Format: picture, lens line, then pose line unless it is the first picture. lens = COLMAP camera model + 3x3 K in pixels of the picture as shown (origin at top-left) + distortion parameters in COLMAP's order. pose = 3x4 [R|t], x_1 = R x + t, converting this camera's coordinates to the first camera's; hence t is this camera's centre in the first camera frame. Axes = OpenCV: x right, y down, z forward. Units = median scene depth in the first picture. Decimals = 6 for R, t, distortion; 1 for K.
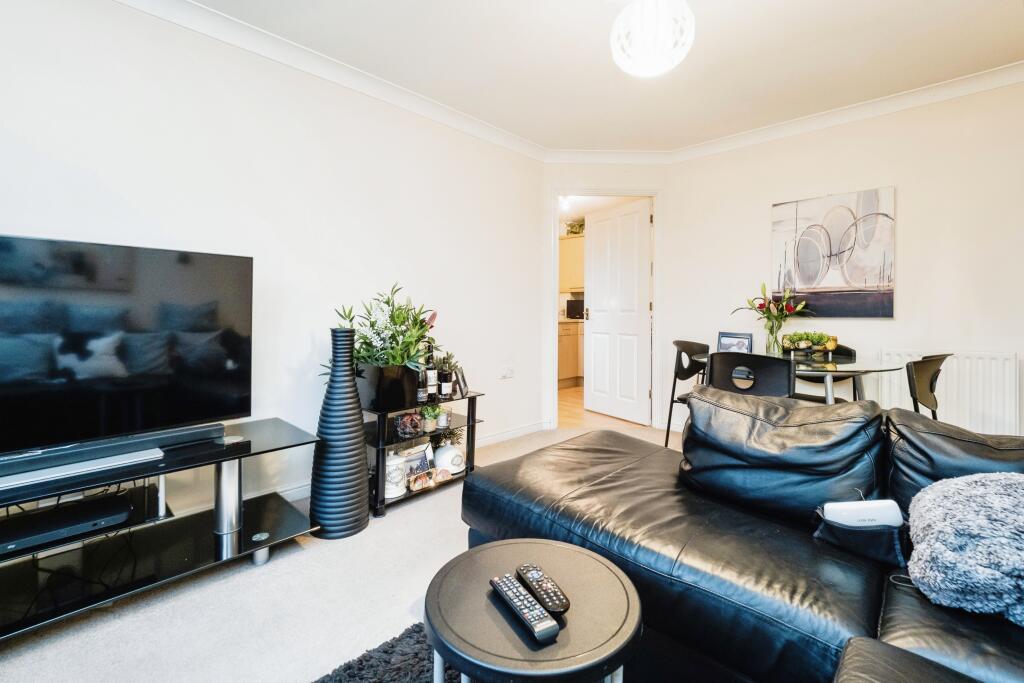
lens RADIAL K [[454.6, 0, 513.3], [0, 454.6, 320.1], [0, 0, 1]] dist [-0.000296, -0.000015]
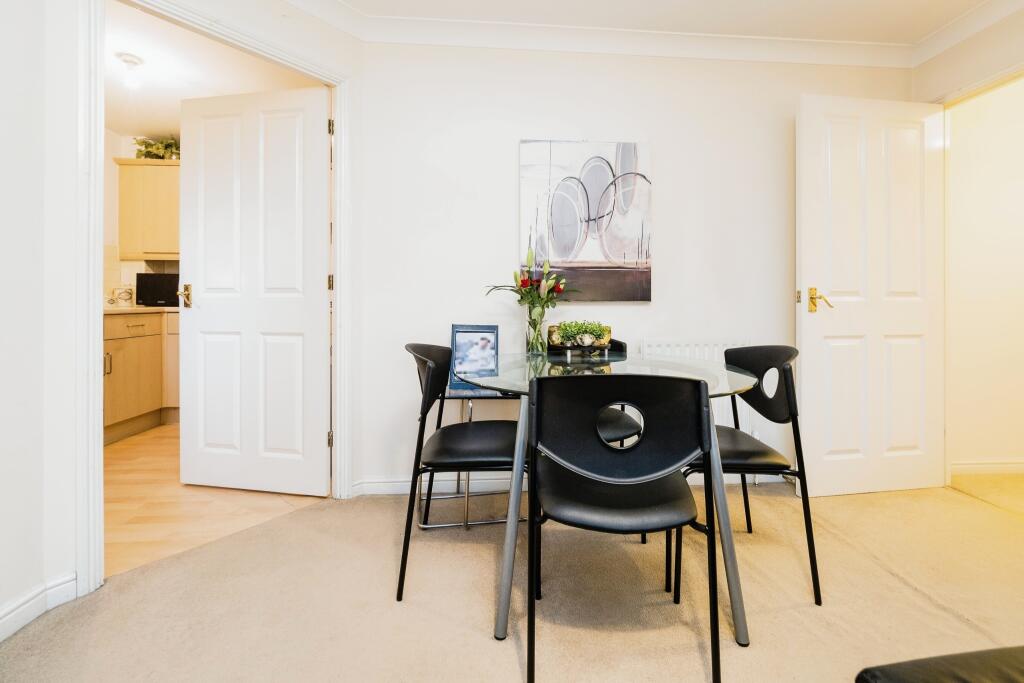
lens RADIAL K [[432.0, 0, 514.9], [0, 432.0, 306.4], [0, 0, 1]] dist [-0.000818, -0.000105]
pose [[0.675172, -0.001124, 0.737659, 0.078988], [0.007579, 0.999957, -0.005413, 0.005531], [-0.737621, 0.009245, 0.675151, 0.590971]]
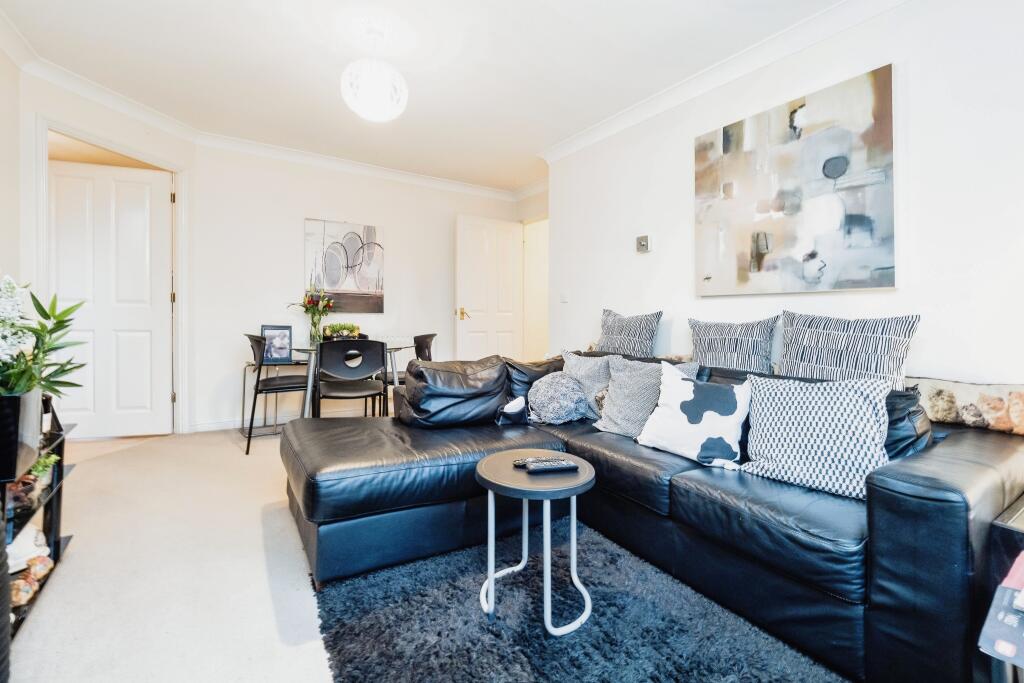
lens RADIAL K [[433.7, 0, 514.3], [0, 433.7, 330.6], [0, 0, 1]] dist [-0.012137, -0.000185]
pose [[0.236792, -0.026274, 0.971205, -0.437199], [-0.003685, 0.999603, 0.027940, 0.009546], [-0.971553, -0.010195, 0.236601, 0.202255]]
